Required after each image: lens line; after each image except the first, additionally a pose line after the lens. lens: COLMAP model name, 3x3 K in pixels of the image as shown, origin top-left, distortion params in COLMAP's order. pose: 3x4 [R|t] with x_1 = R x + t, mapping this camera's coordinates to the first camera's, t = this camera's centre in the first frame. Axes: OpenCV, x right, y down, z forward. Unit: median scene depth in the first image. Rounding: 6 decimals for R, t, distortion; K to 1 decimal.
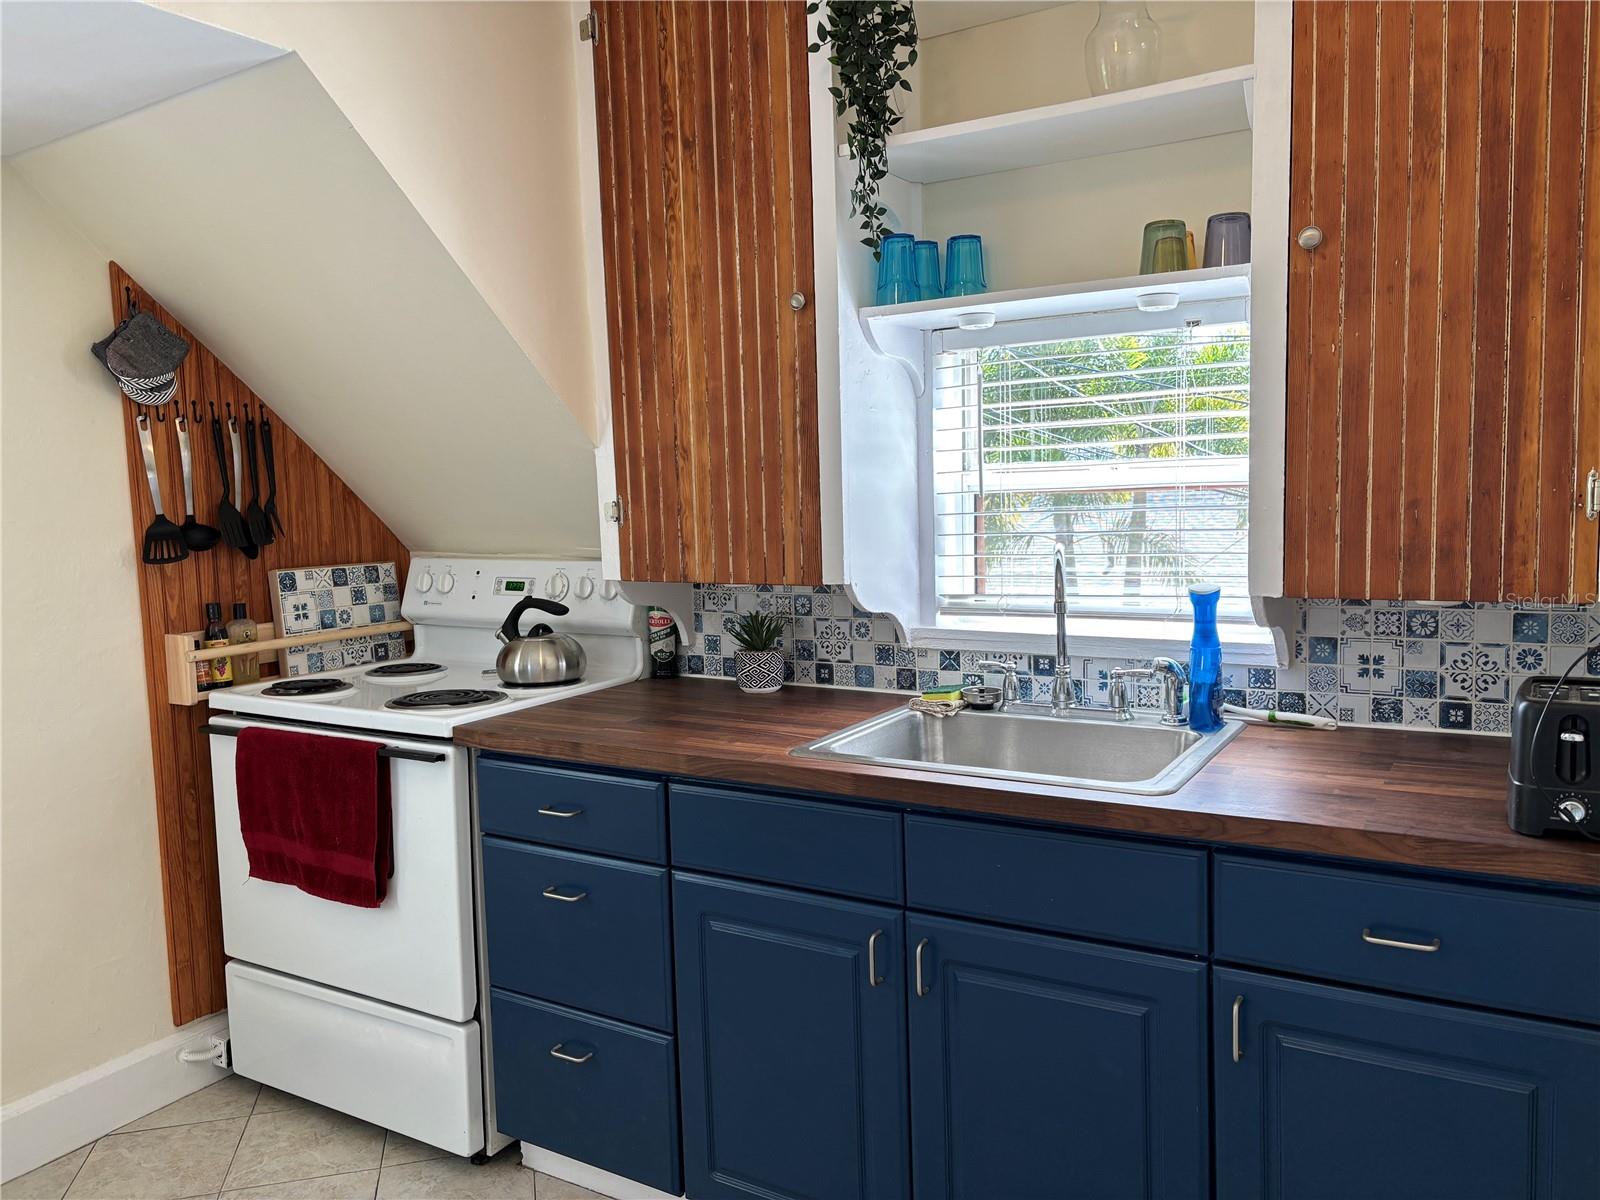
lens RADIAL K [[1203.8, 0, 800.0], [0, 1203.8, 600.0], [0, 0, 1]] dist [0.061663, -0.059905]
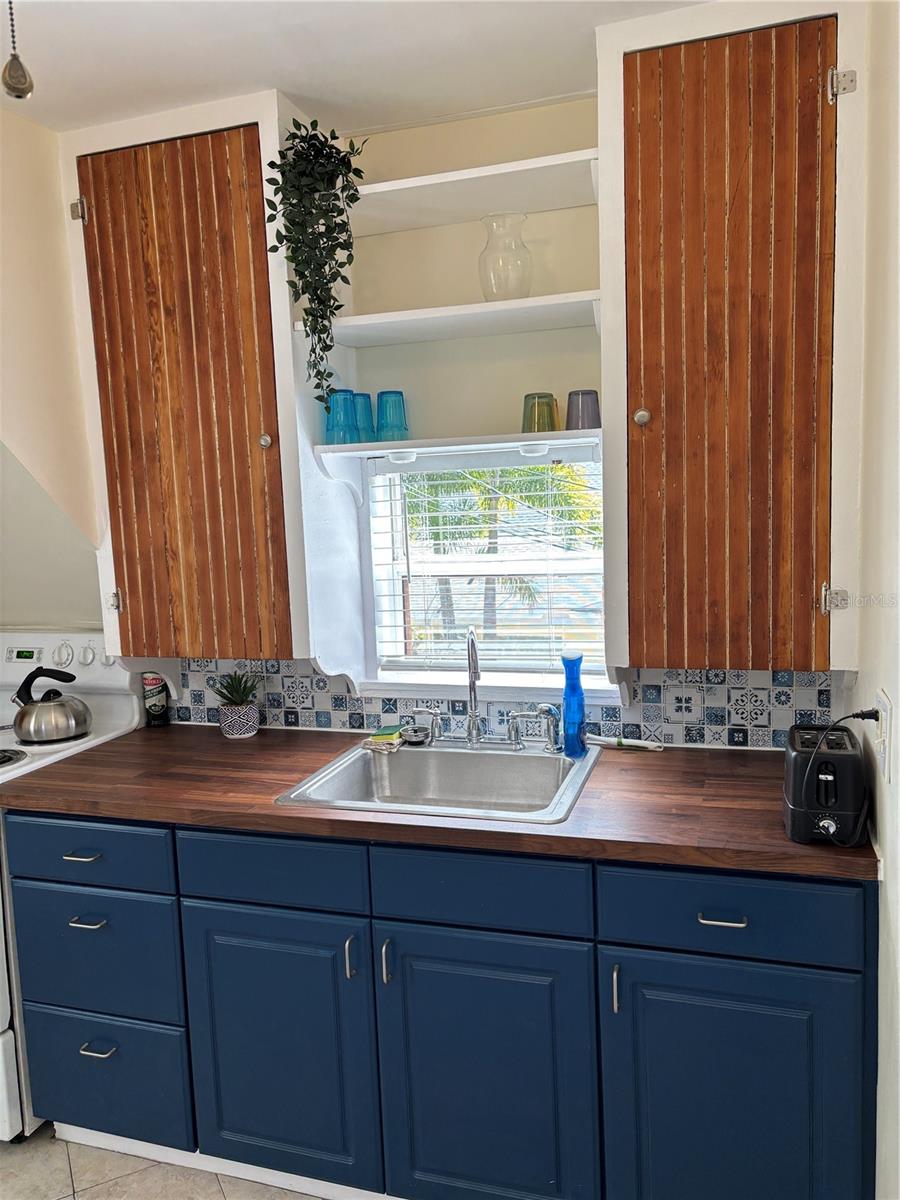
lens RADIAL K [[899.4, 0, 450.0], [0, 899.4, 600.0], [0, 0, 1]] dist [0.037908, -0.029073]
pose [[0.972289, -0.035409, 0.231086, -0.040434], [0.032254, 0.999328, 0.017415, -0.093592], [-0.231547, -0.009479, 0.972778, 0.025756]]
